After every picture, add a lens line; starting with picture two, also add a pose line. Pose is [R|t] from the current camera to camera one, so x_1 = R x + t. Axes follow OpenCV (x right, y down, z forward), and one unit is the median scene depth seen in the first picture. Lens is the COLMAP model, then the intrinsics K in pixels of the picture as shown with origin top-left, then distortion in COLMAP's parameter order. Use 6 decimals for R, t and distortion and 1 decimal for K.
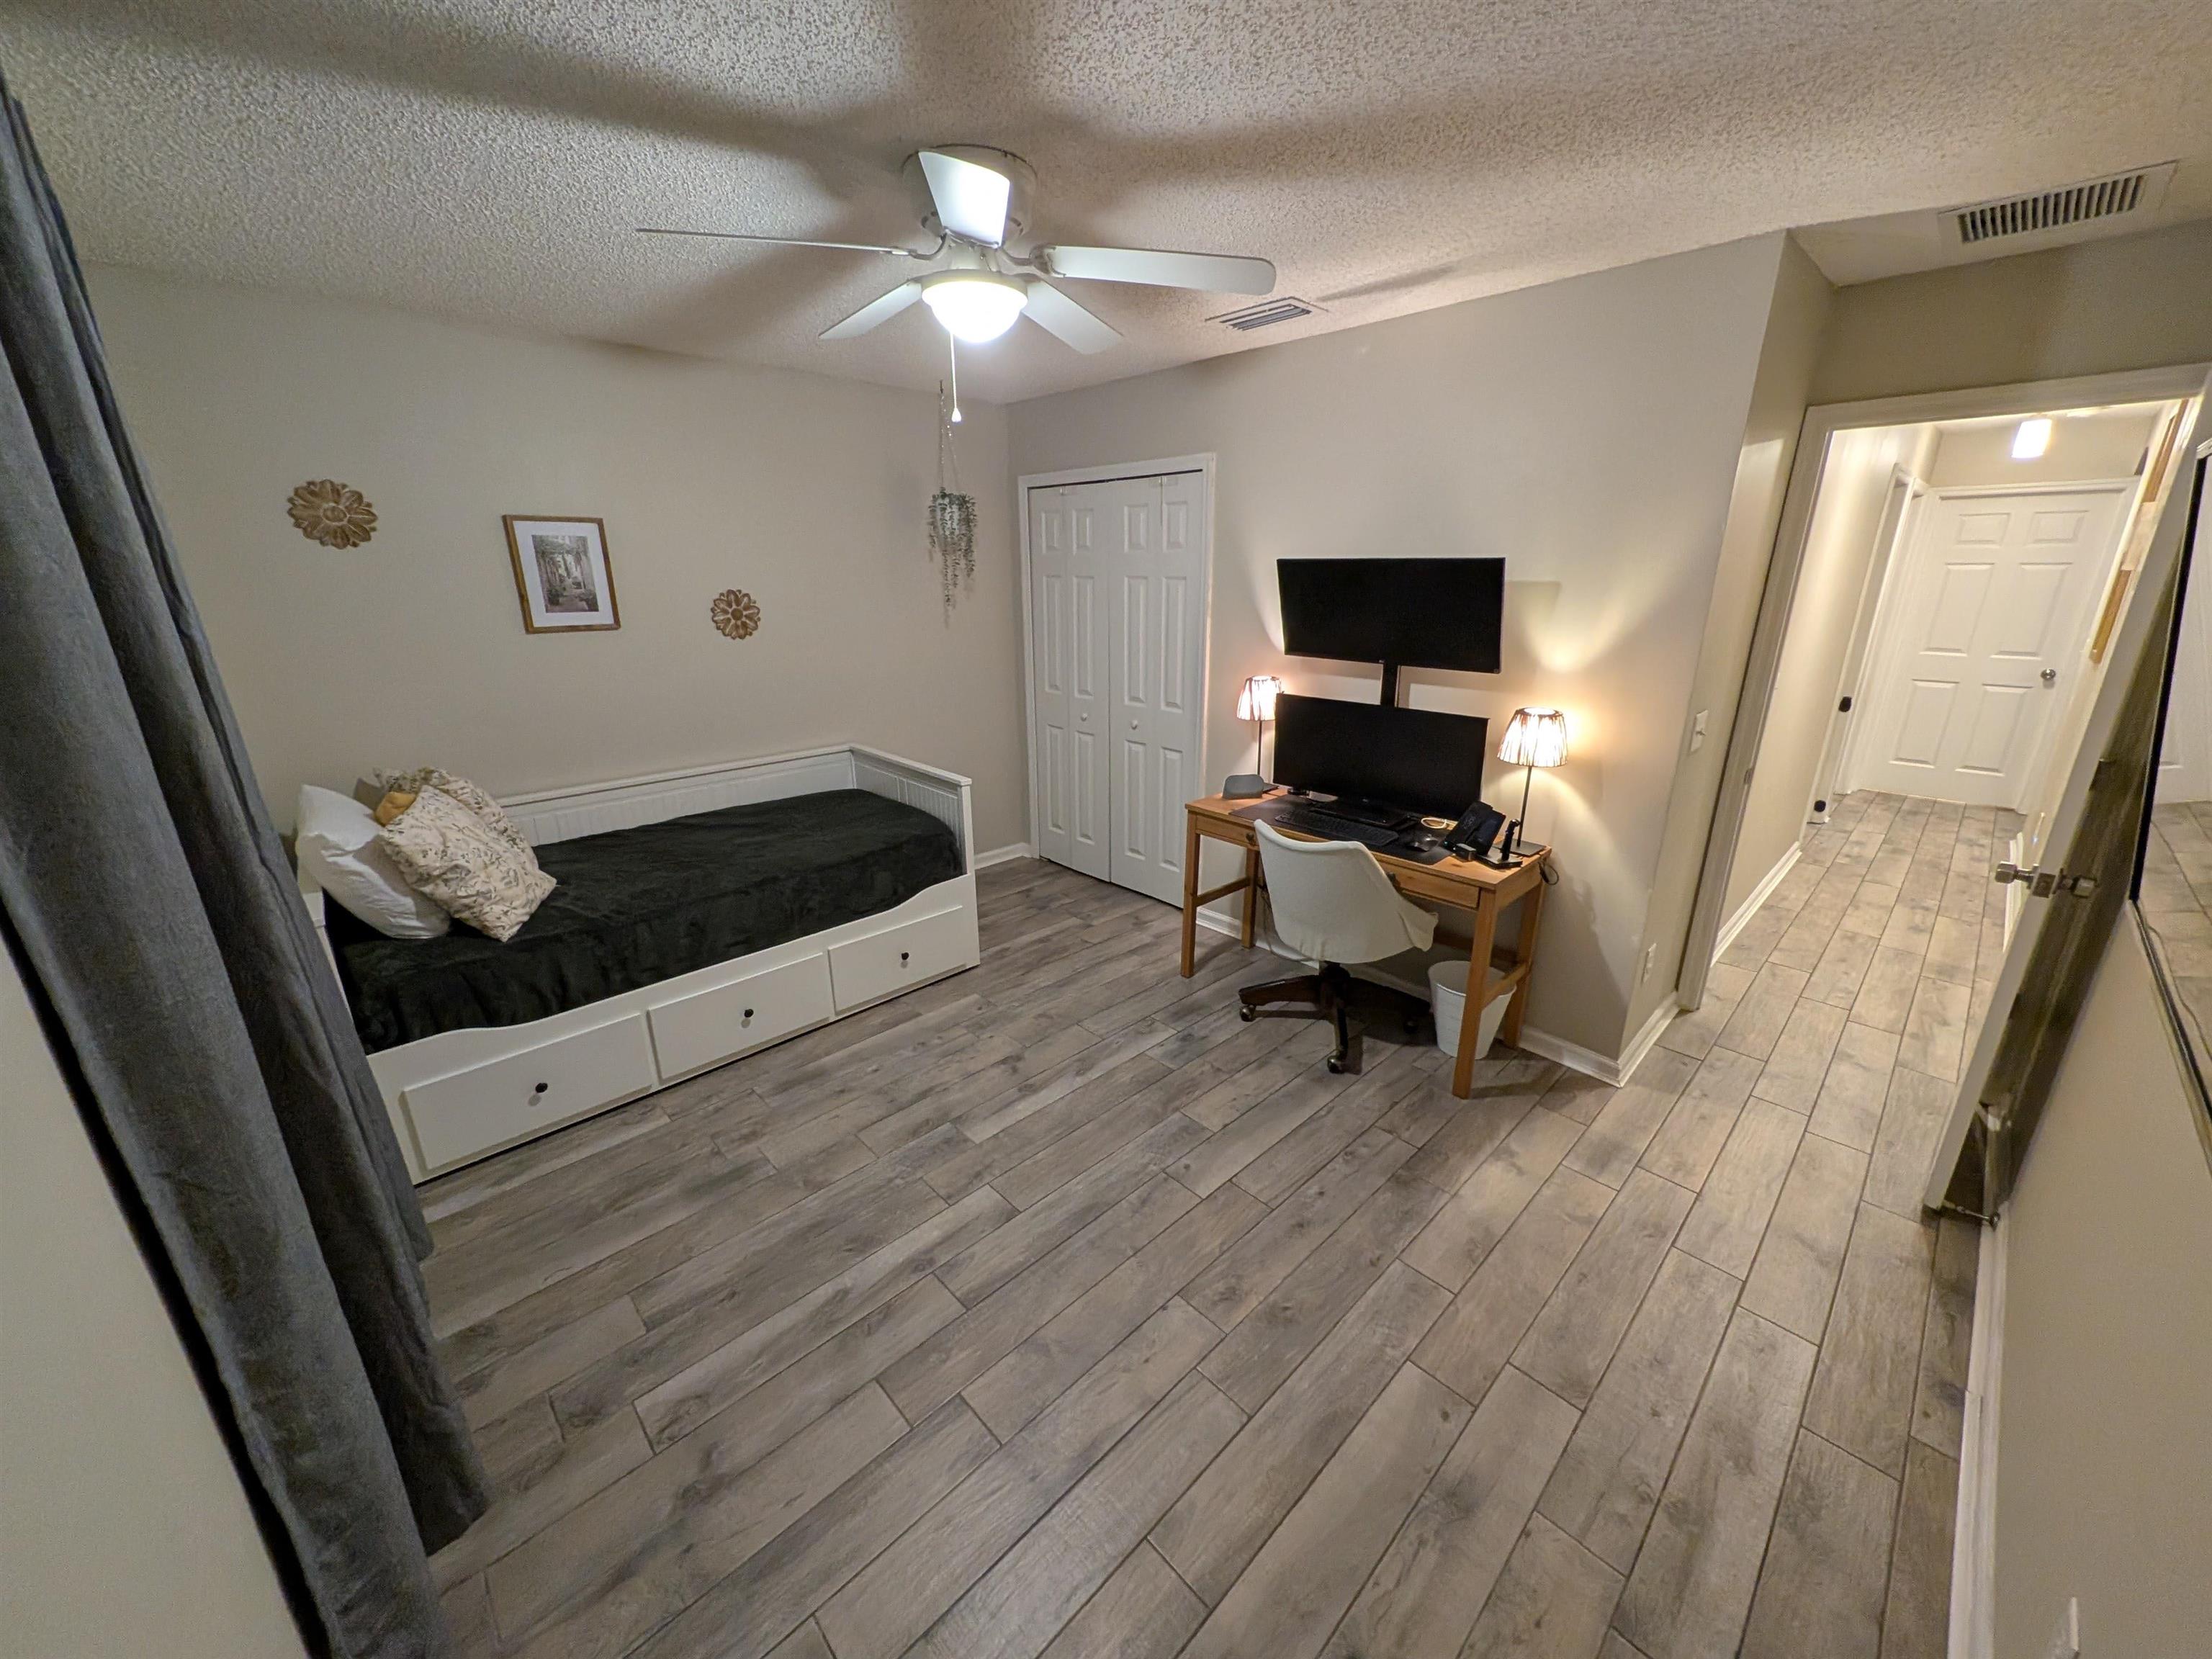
lens RADIAL K [[834.3, 0, 1105.0], [0, 834.3, 821.5], [0, 0, 1]] dist [0.005777, -0.000490]
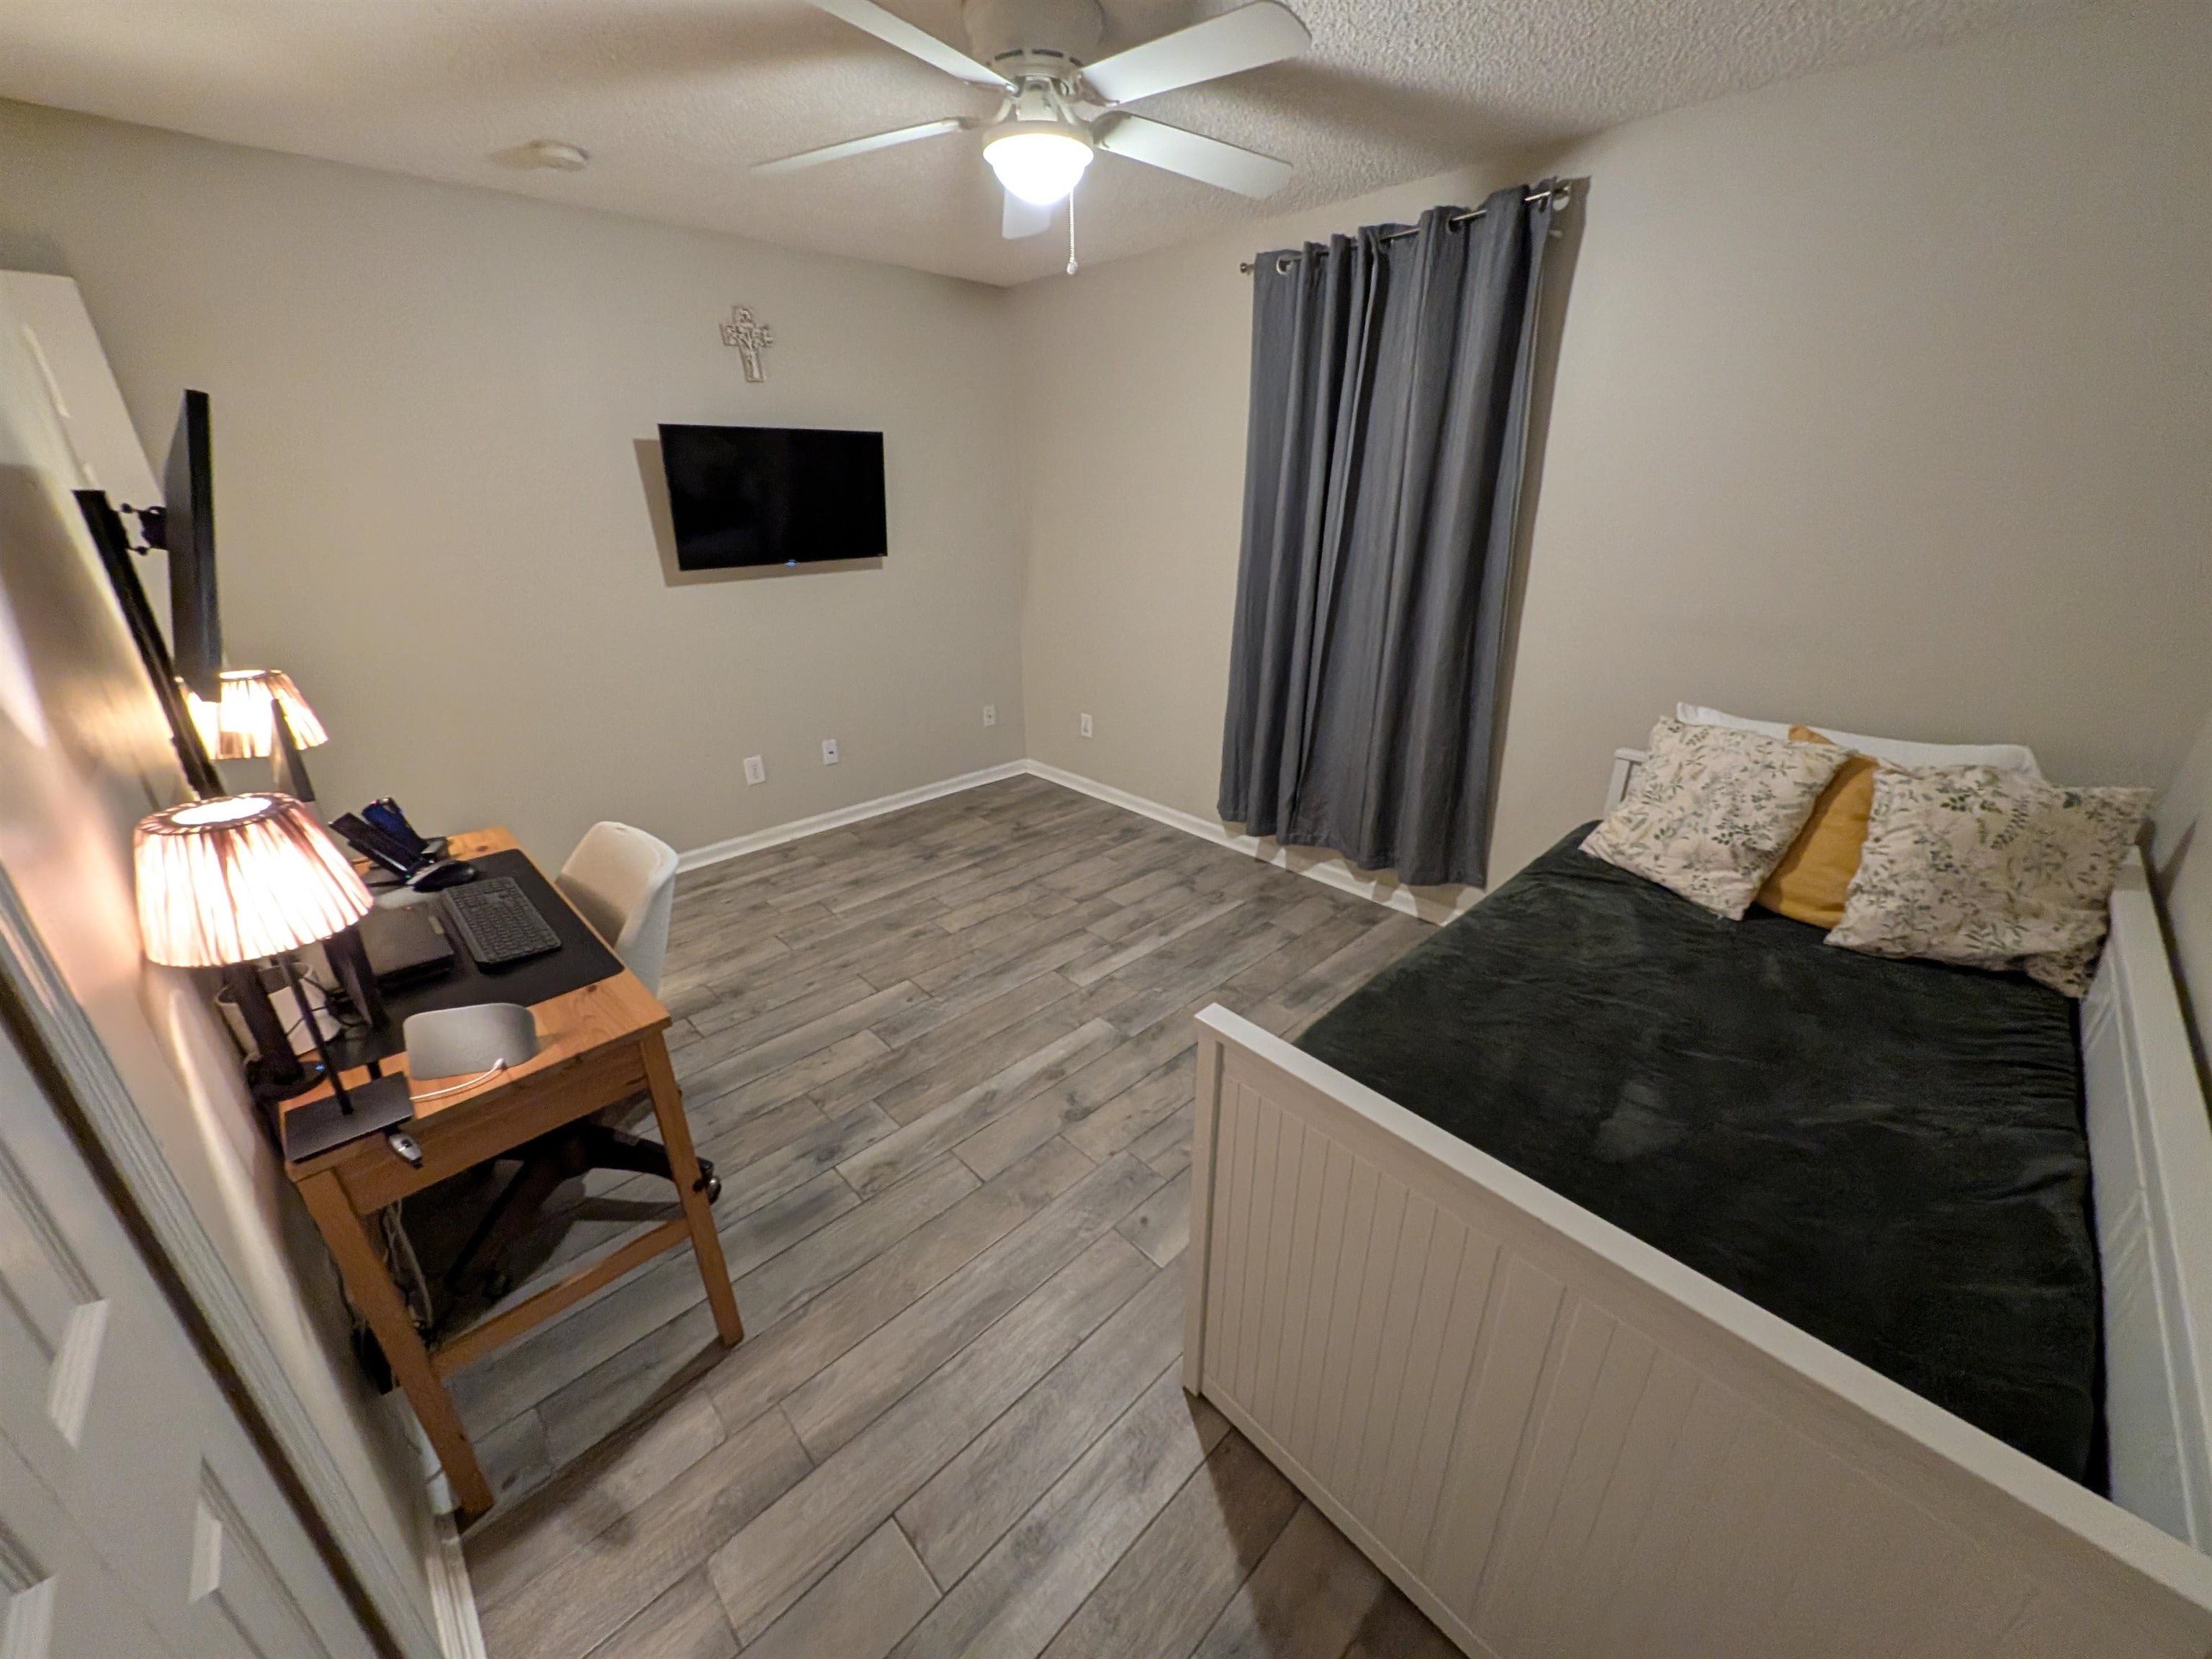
lens RADIAL K [[834.3, 0, 1103.8], [0, 834.3, 840.8], [0, 0, 1]] dist [0.005777, -0.000490]
pose [[-0.999960, 0.008711, -0.002217, -0.162497], [0.005205, 0.762223, 0.647294, -0.478025], [0.007329, 0.647256, -0.762237, 1.690037]]
